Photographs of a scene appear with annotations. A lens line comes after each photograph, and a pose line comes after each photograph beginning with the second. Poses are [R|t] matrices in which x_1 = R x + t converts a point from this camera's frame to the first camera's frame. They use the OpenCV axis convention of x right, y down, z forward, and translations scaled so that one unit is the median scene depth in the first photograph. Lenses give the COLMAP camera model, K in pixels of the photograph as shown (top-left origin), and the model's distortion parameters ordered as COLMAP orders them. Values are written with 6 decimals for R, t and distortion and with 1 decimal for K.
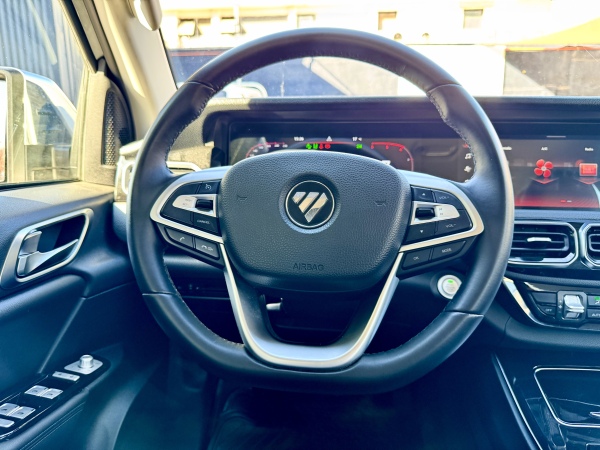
lens RADIAL K [[451.1, 0, 319.3], [0, 451.1, 252.4], [0, 0, 1]] dist [0.007949, -0.008025]
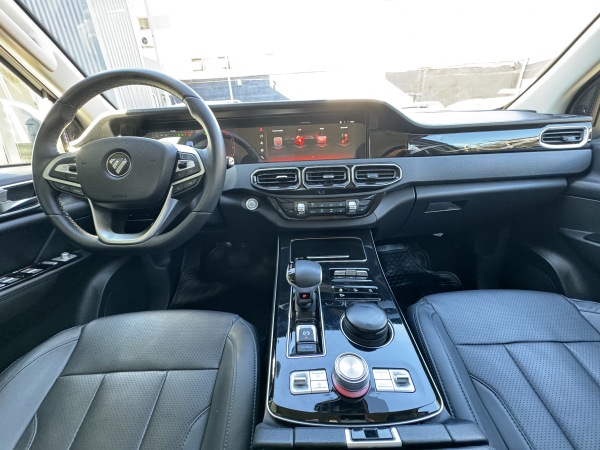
lens RADIAL K [[241.0, 0, 300.2], [0, 241.0, 230.6], [0, 0, 1]] dist [0.010519, -0.000285]
pose [[0.994608, -0.083765, 0.061140, 0.638490], [0.074022, 0.986338, 0.147166, 0.076823], [-0.072632, -0.141847, 0.987220, -0.153211]]
